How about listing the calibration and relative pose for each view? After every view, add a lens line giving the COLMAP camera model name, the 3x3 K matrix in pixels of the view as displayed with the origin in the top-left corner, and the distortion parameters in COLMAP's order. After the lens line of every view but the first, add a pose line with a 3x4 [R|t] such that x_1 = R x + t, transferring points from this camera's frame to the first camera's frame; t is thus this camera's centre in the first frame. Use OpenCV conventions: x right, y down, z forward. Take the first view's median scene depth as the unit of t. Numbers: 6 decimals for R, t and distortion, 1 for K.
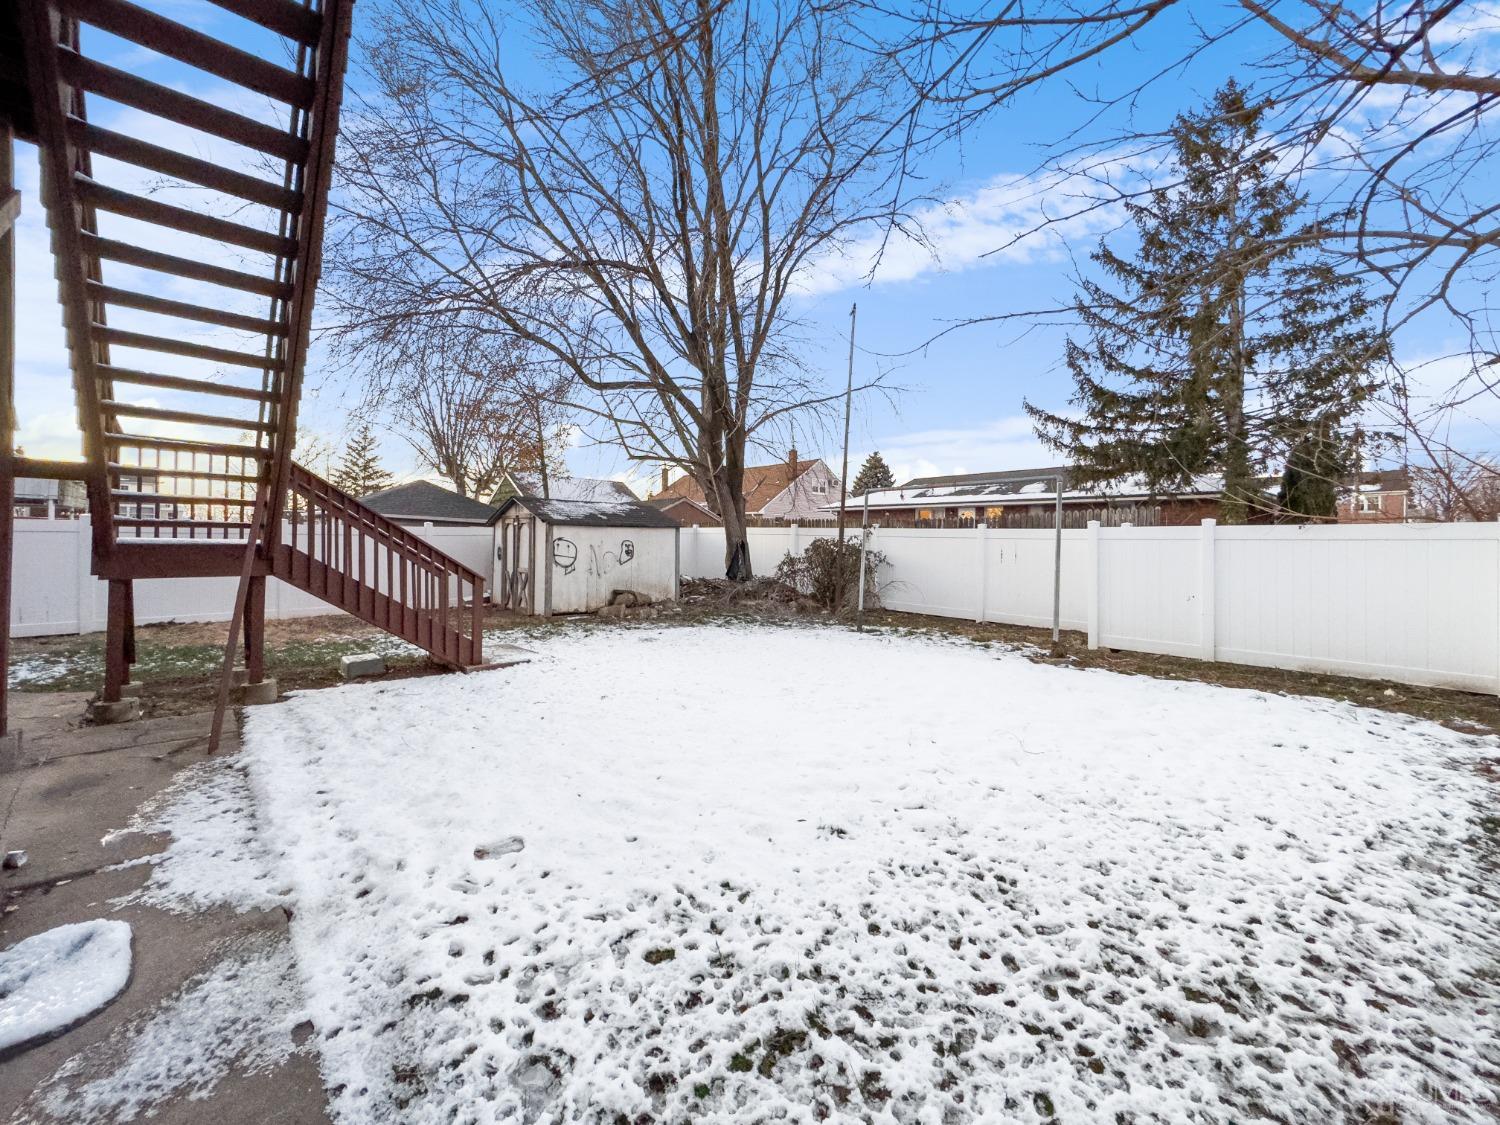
lens RADIAL K [[605.3, 0, 751.0], [0, 605.3, 532.4], [0, 0, 1]] dist [-0.000008, -0.000015]
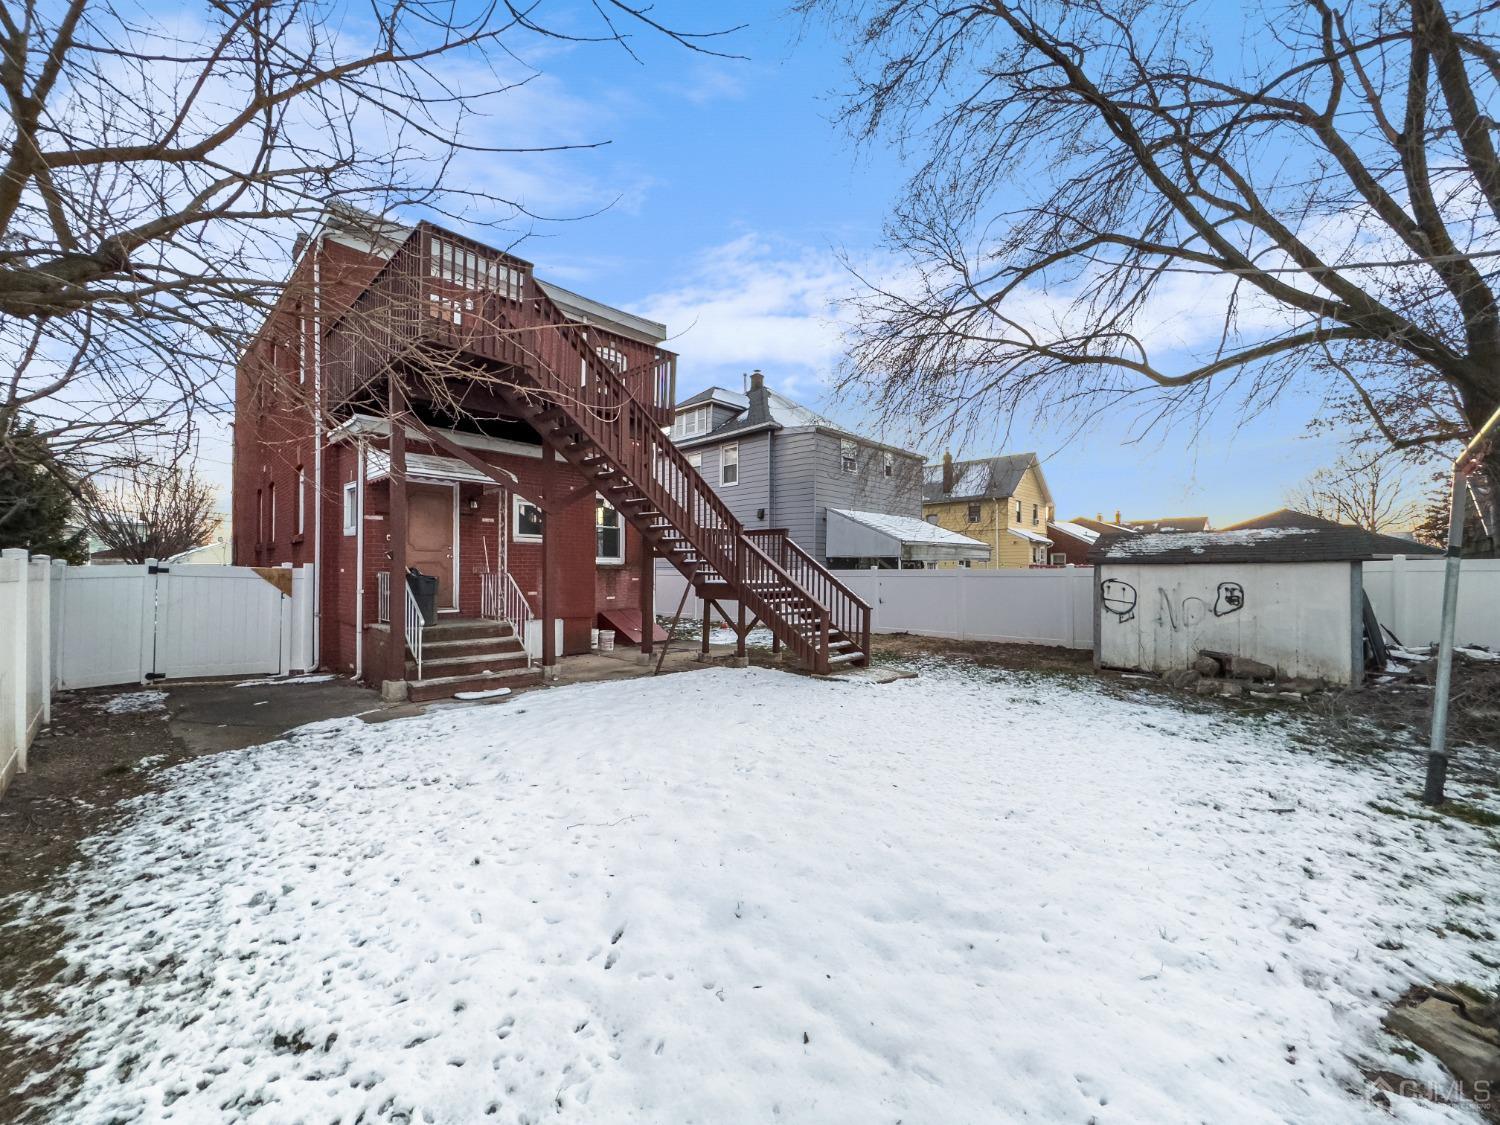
lens RADIAL K [[595.7, 0, 750.0], [0, 595.7, 562.5], [0, 0, 1]] dist [-0.000410, -0.000111]
pose [[0.082544, -0.028643, -0.996176, 0.479357], [0.008483, 0.999571, -0.028038, 0.004850], [0.996551, -0.006136, 0.082752, 0.414173]]
